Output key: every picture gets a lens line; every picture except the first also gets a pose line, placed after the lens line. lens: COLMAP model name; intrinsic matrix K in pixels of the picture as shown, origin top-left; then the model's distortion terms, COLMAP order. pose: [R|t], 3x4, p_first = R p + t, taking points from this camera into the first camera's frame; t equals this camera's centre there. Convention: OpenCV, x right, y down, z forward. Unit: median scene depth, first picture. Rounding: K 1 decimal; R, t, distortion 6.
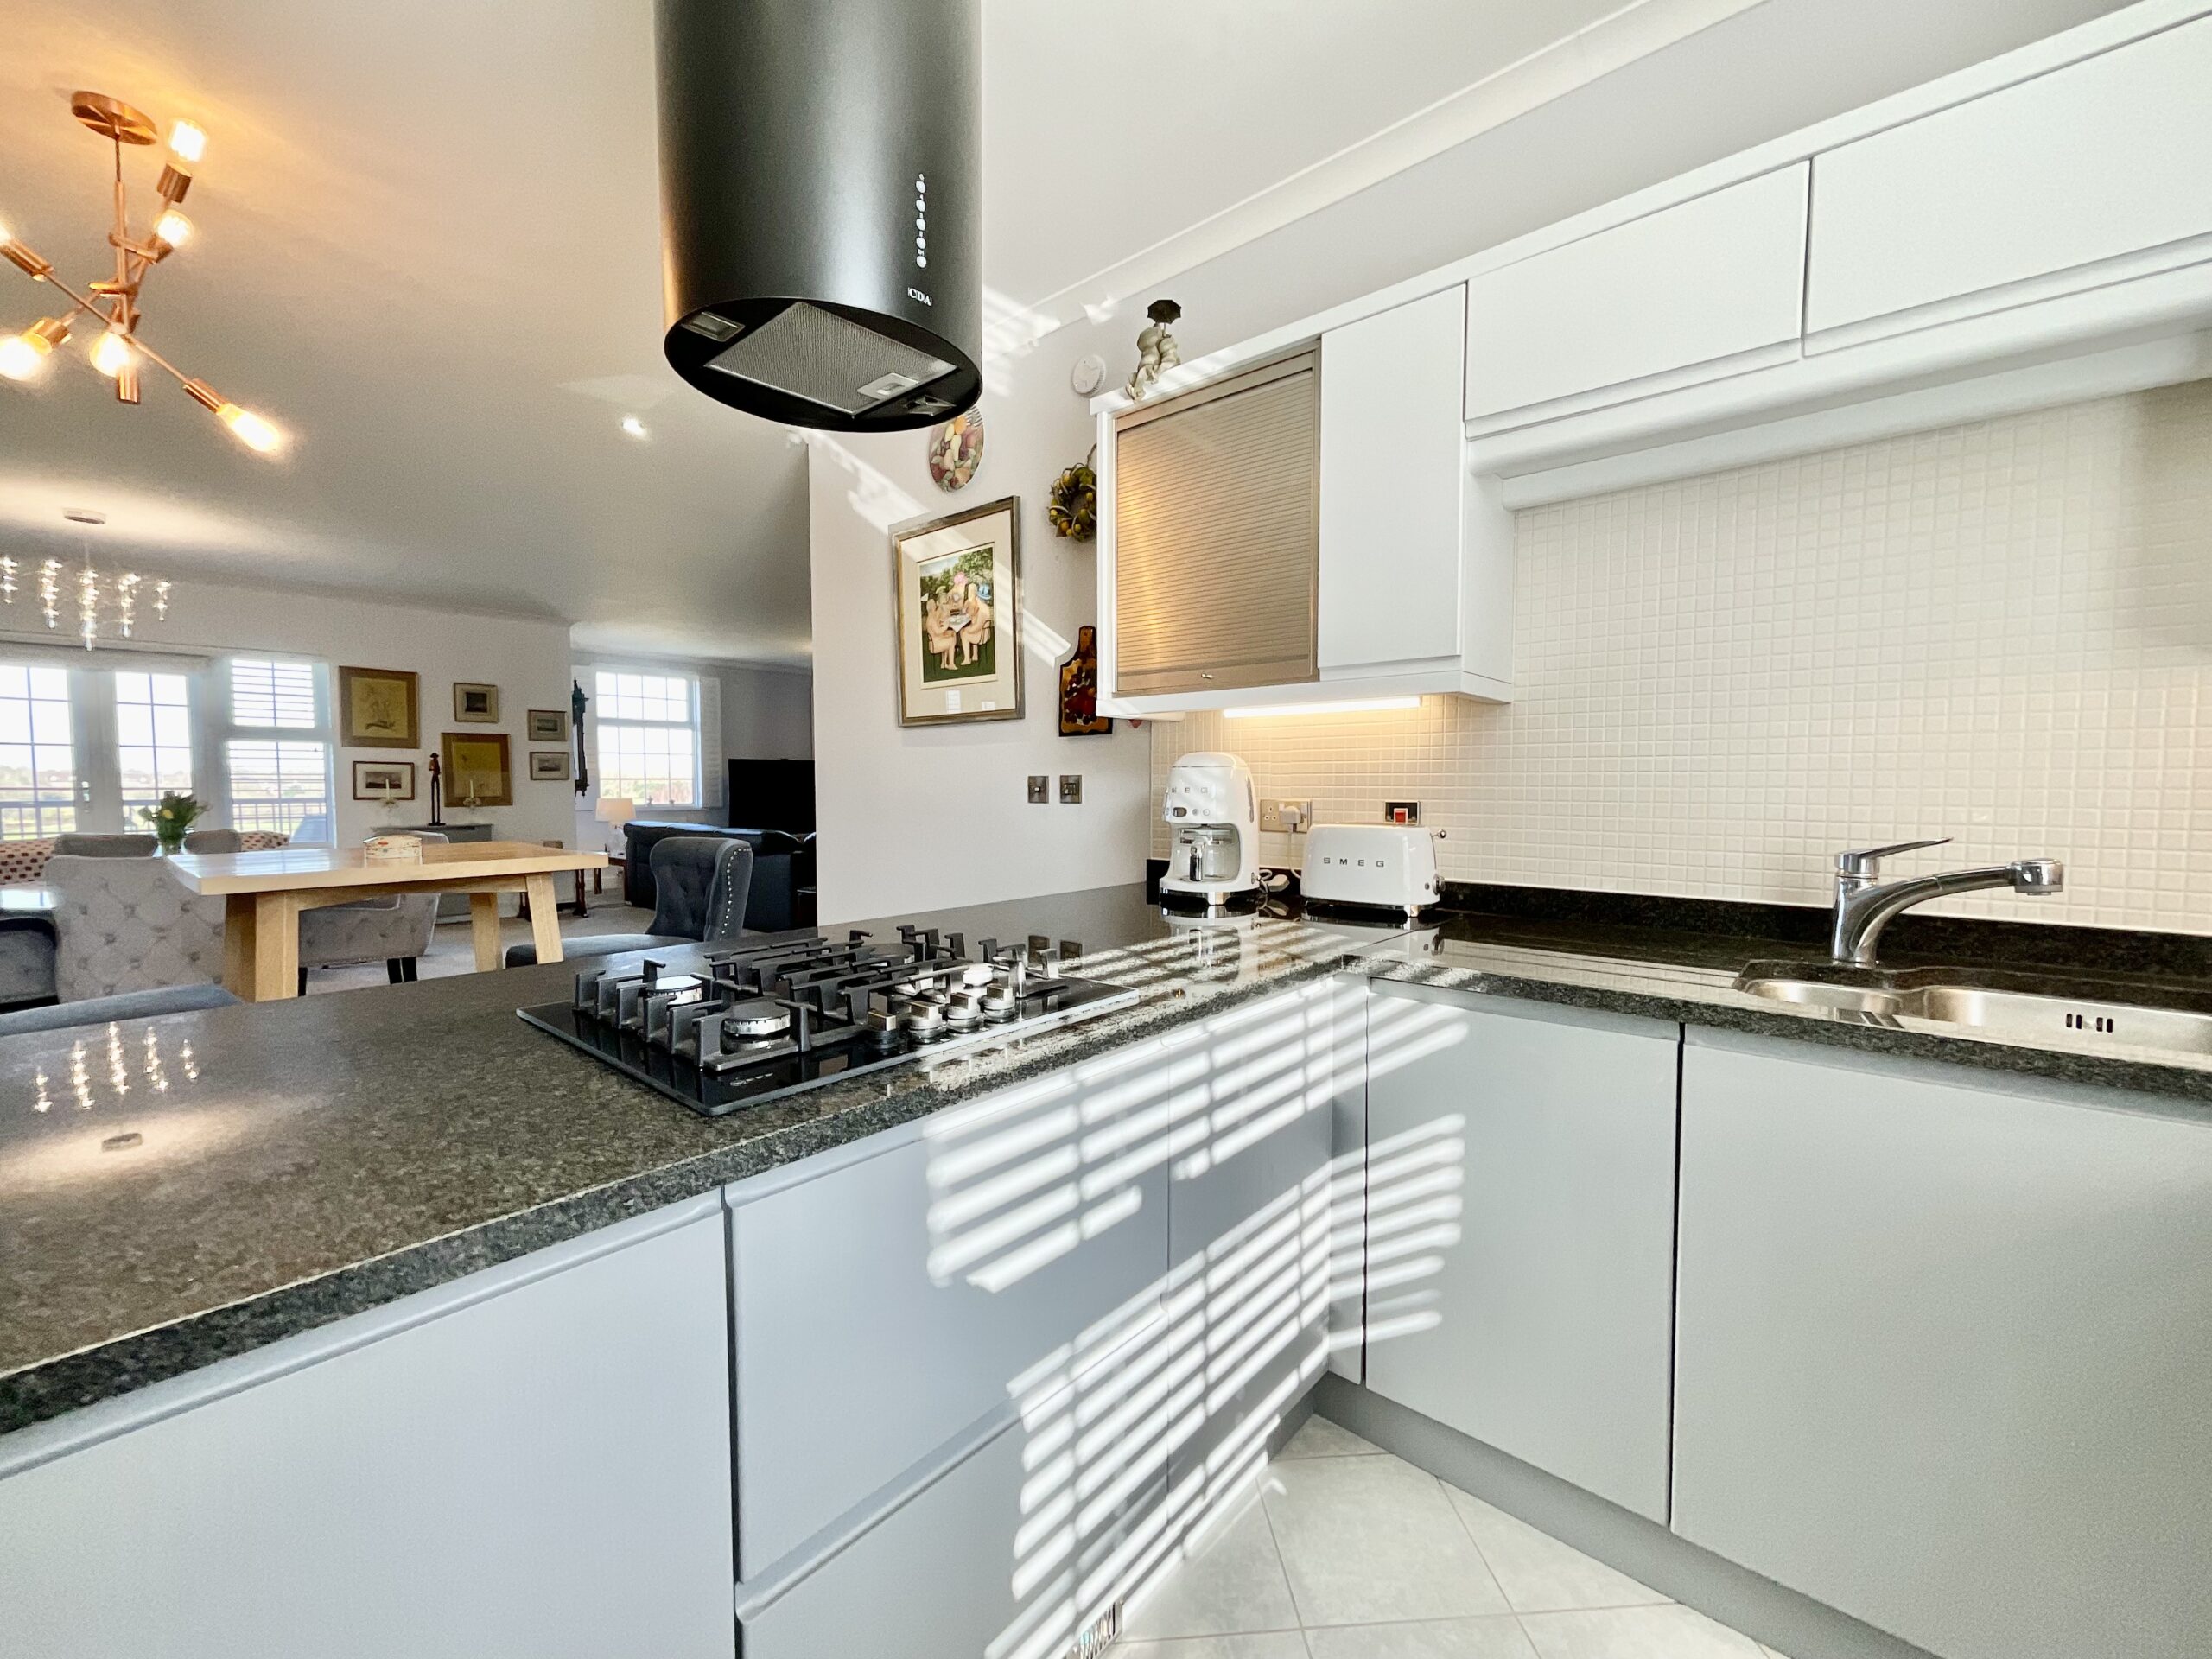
lens RADIAL K [[894.1, 0, 1112.0], [0, 894.1, 829.6], [0, 0, 1]] dist [0.001014, 0.000469]
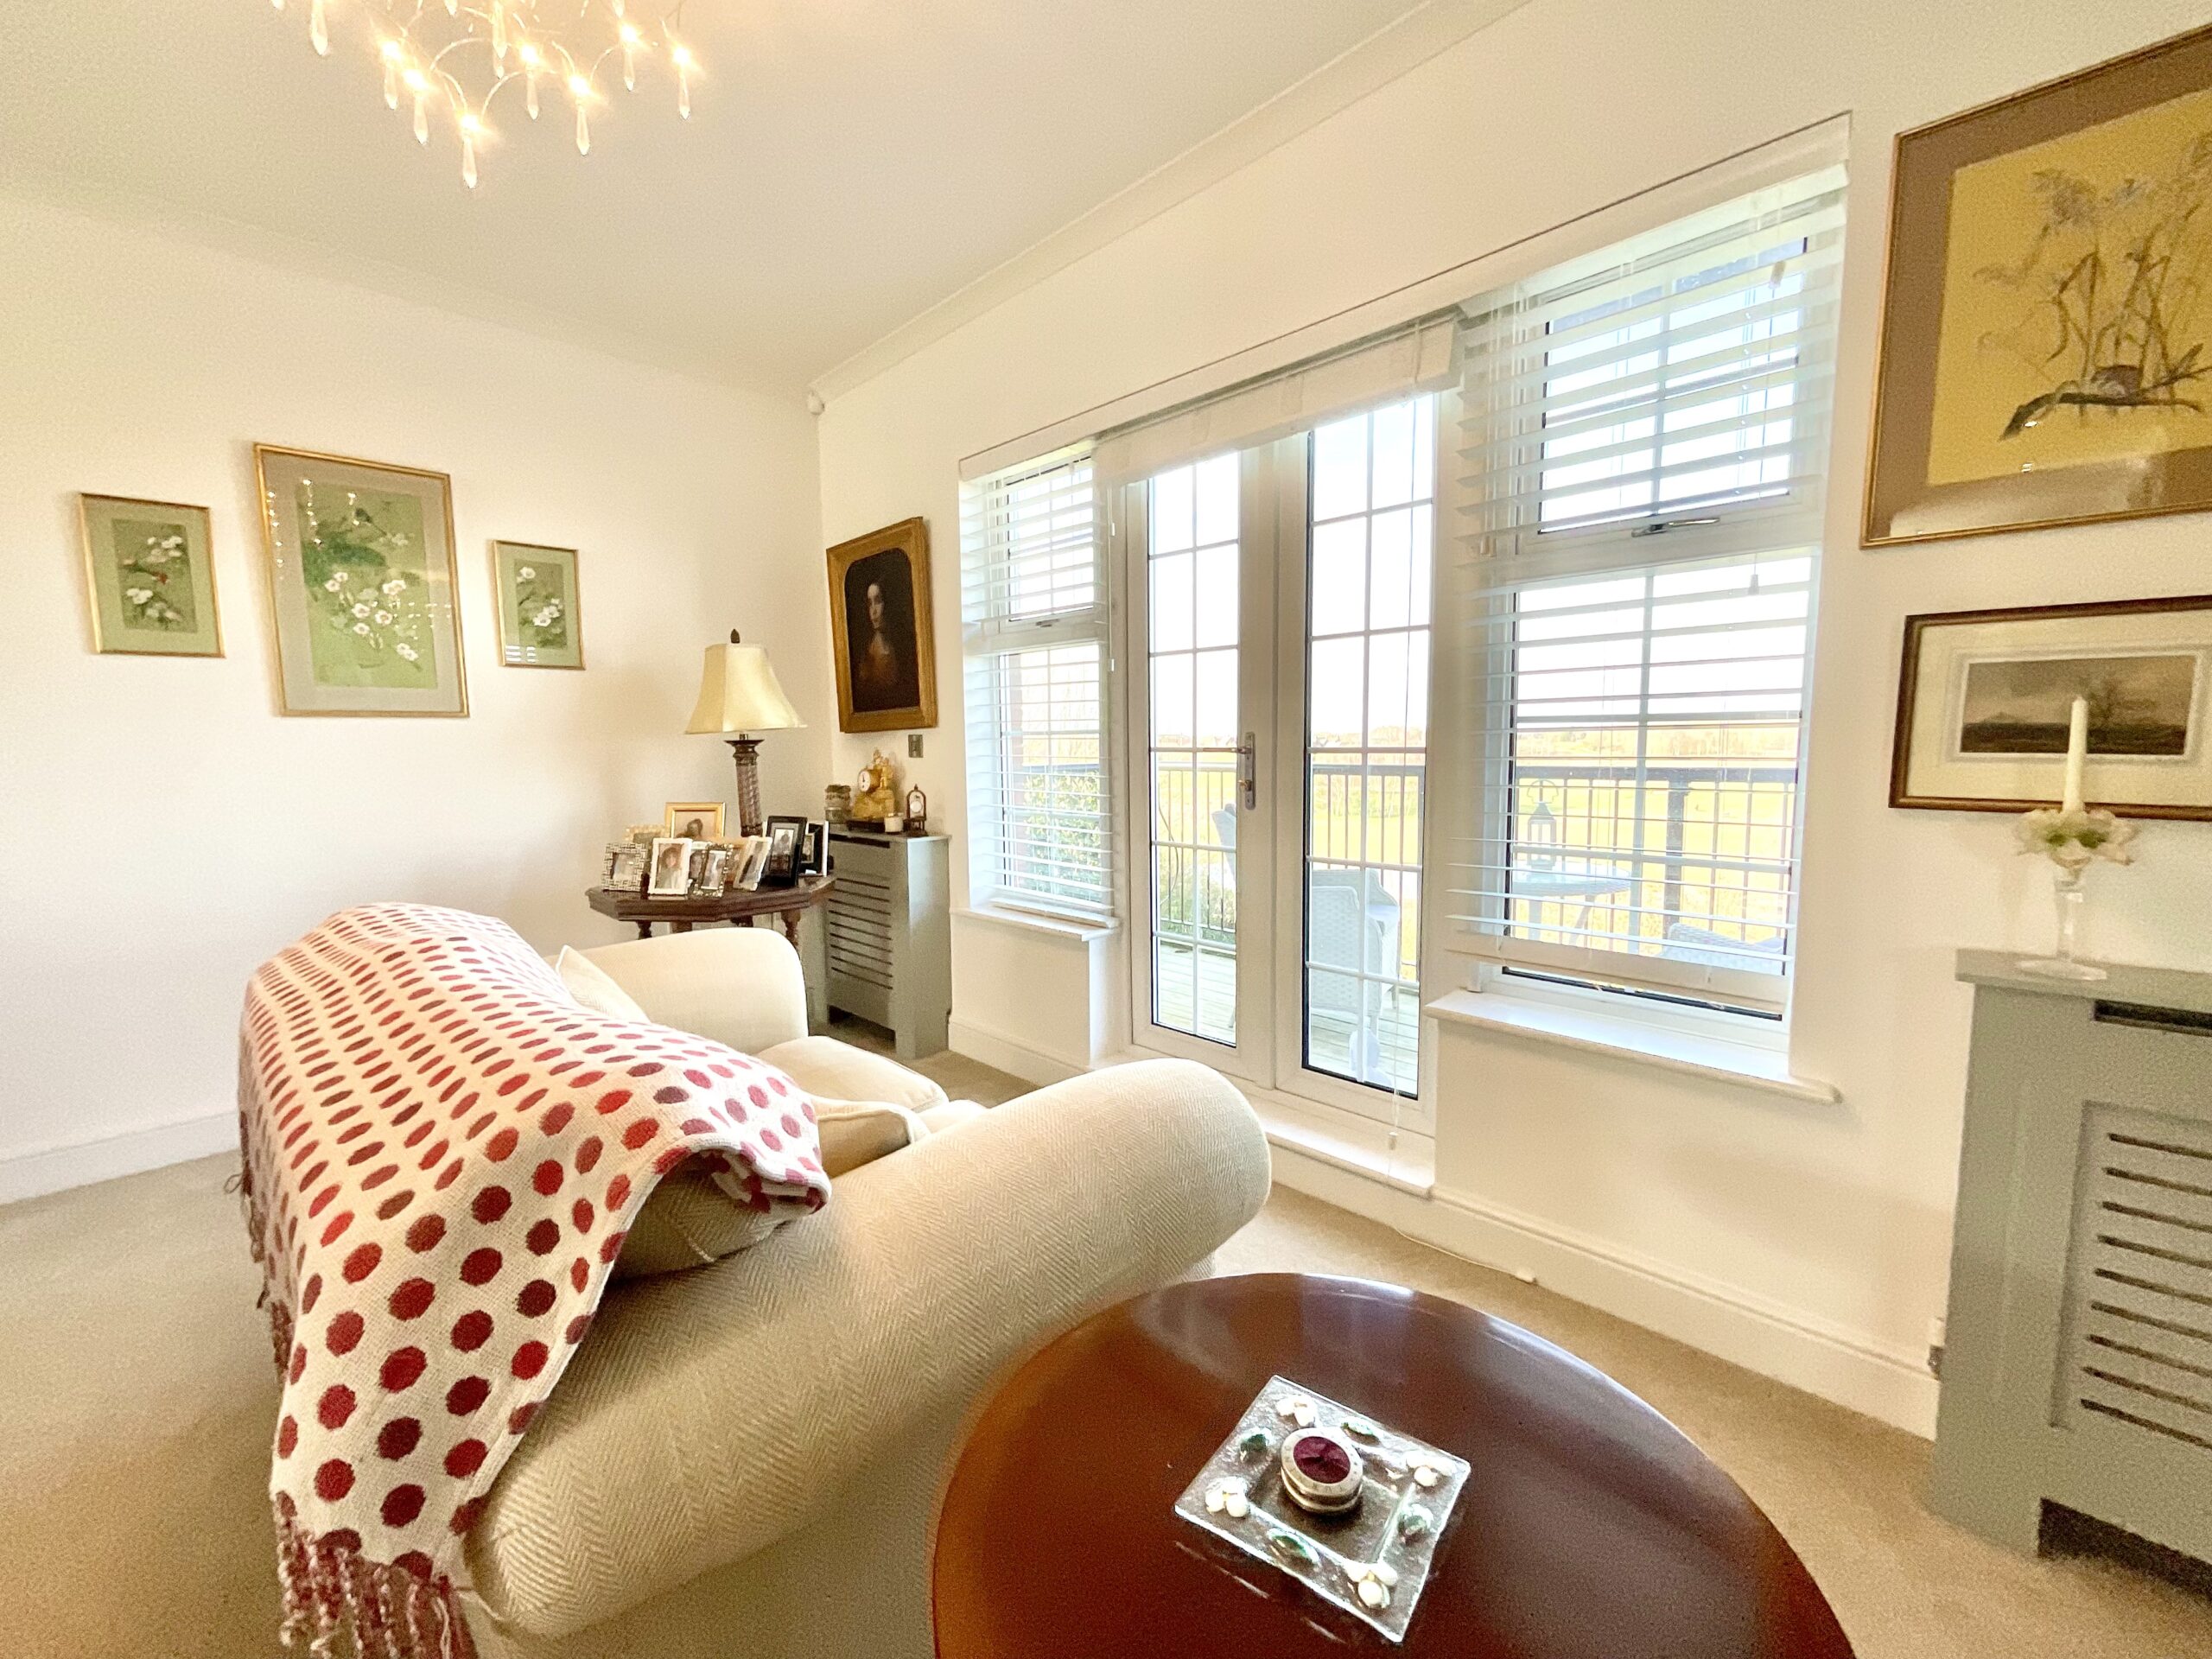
lens RADIAL K [[899.2, 0, 1106.0], [0, 899.2, 829.5], [0, 0, 1]] dist [0.000757, -0.000266]
pose [[-0.084174, 0.102968, -0.991117, -0.606299], [-0.035794, 0.993692, 0.106275, -0.042291], [0.995808, 0.044422, -0.079957, 0.809525]]
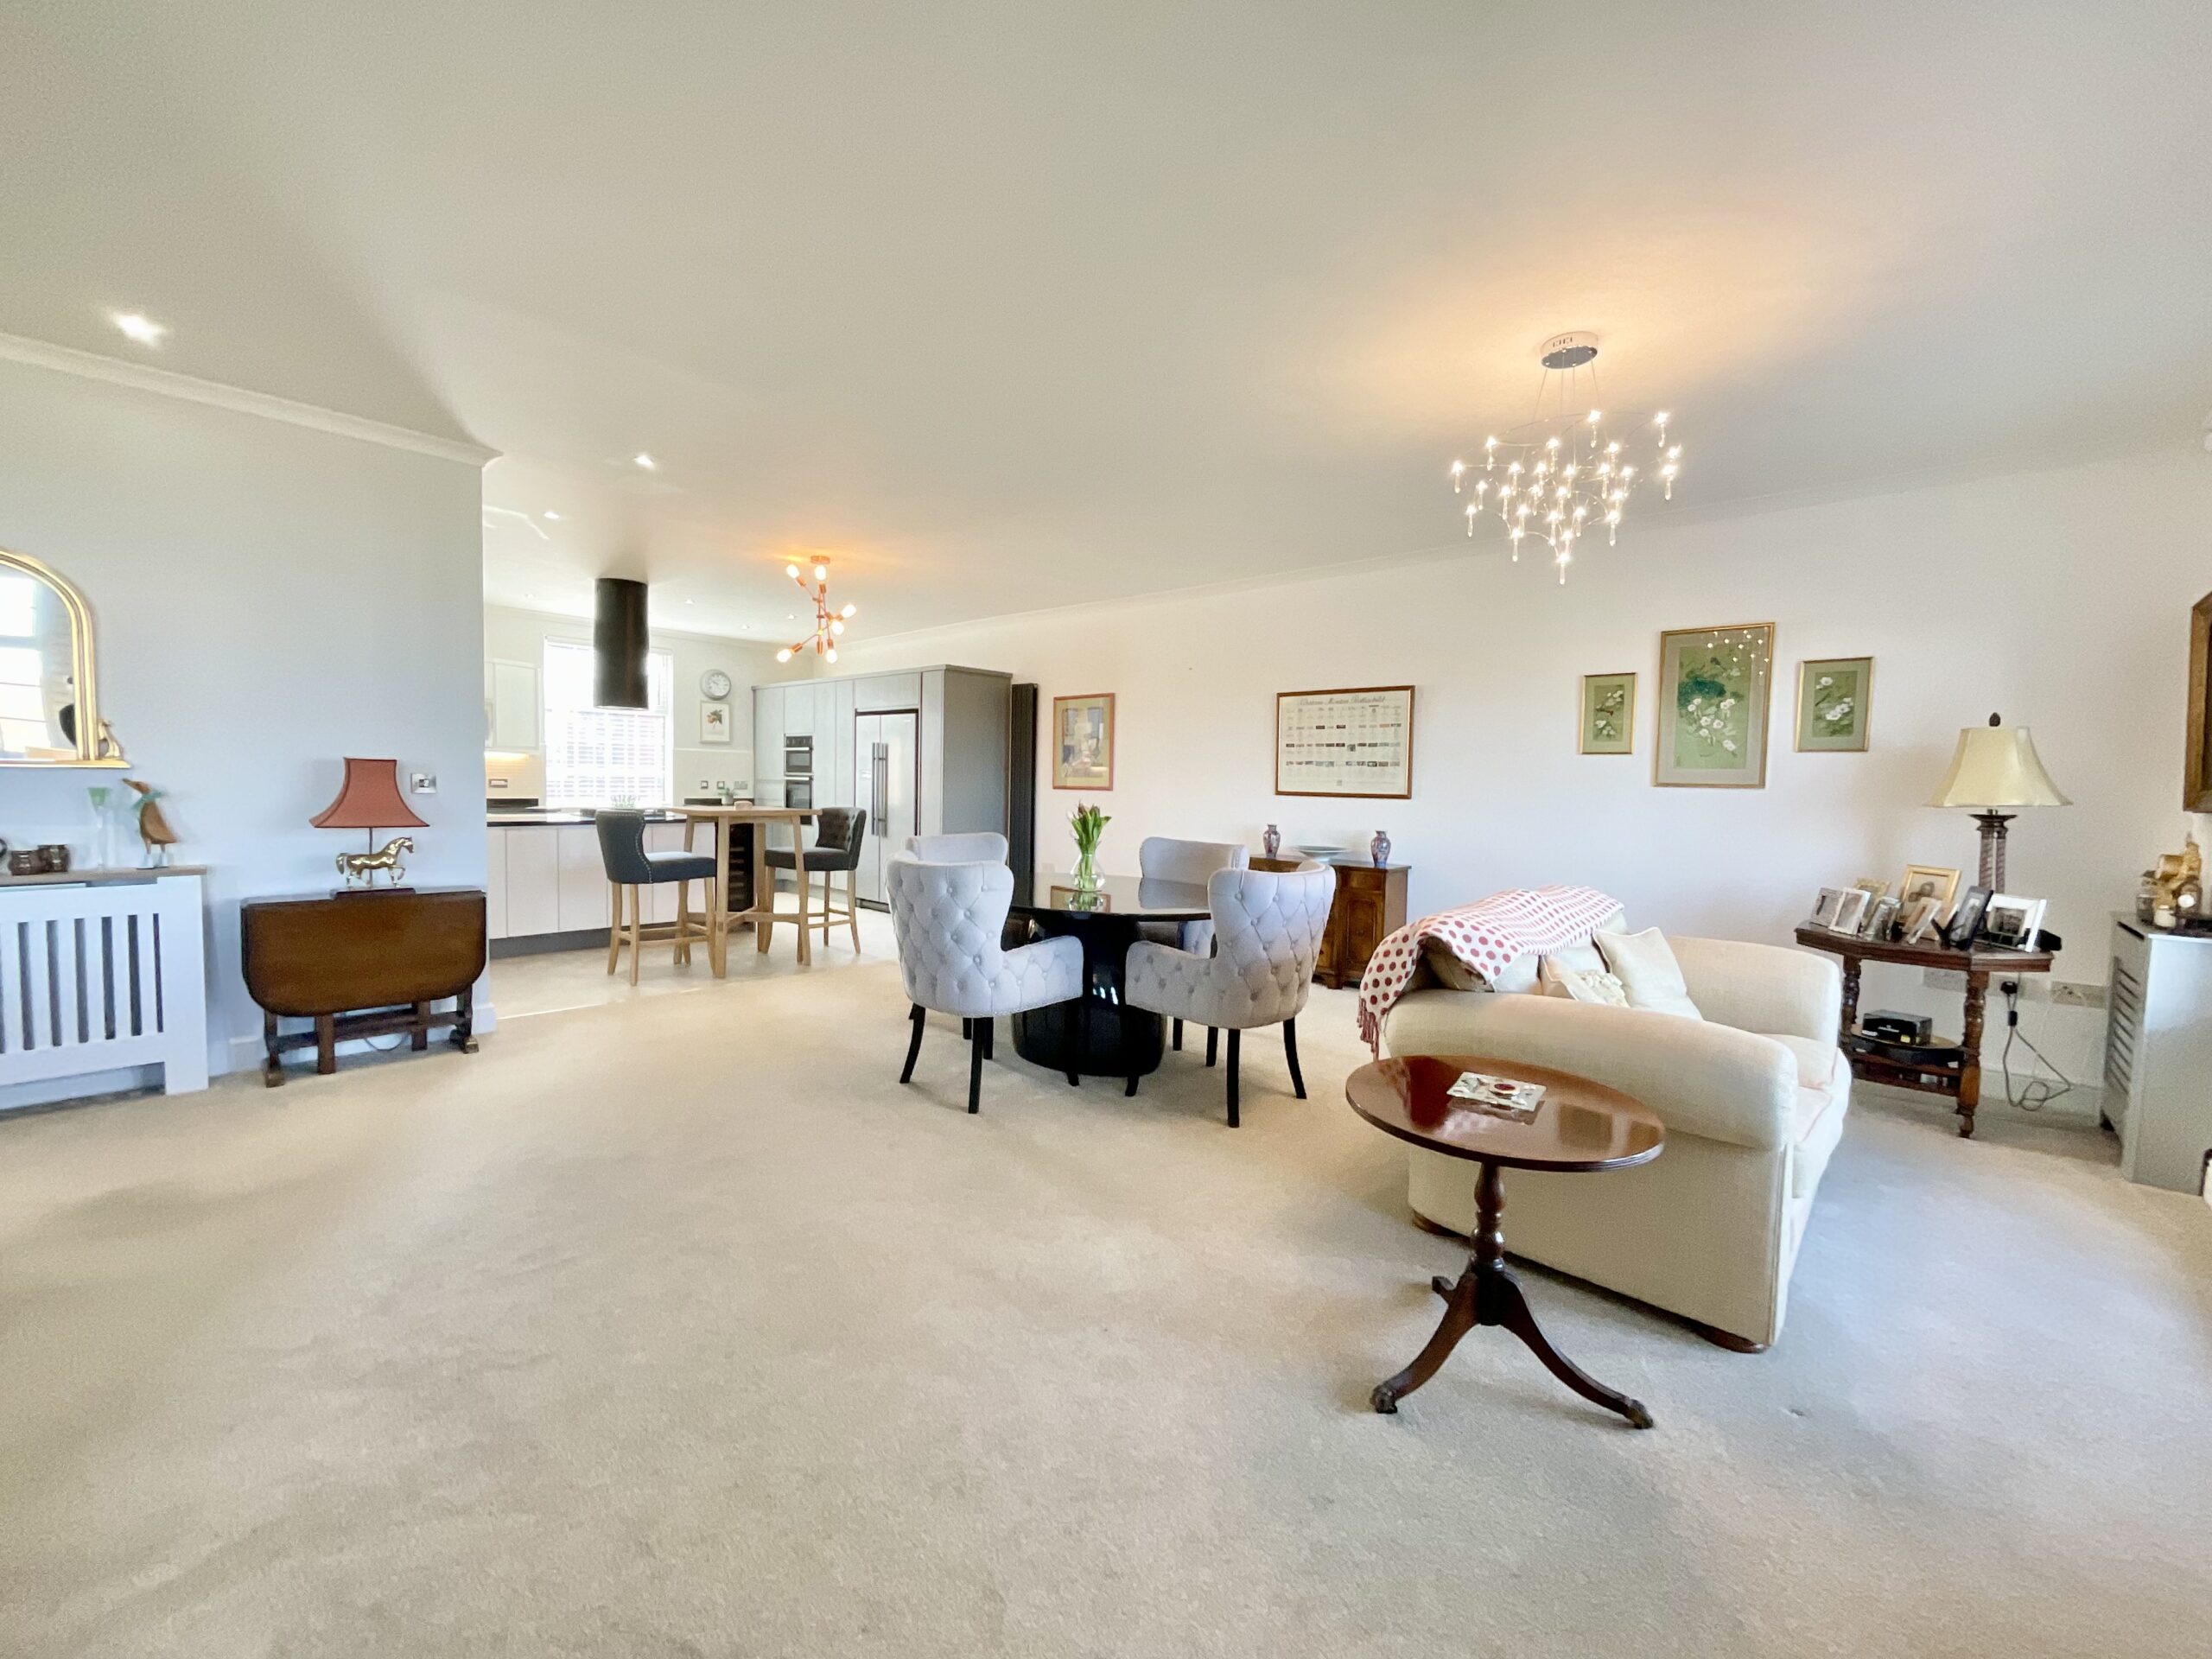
lens RADIAL K [[902.8, 0, 1101.1], [0, 902.8, 814.5], [0, 0, 1]] dist [-0.000802, 0.000158]
pose [[-0.998868, -0.021165, 0.042589, -0.587976], [-0.017418, 0.996099, 0.086511, -0.065649], [-0.044254, 0.085671, -0.995340, 1.090526]]
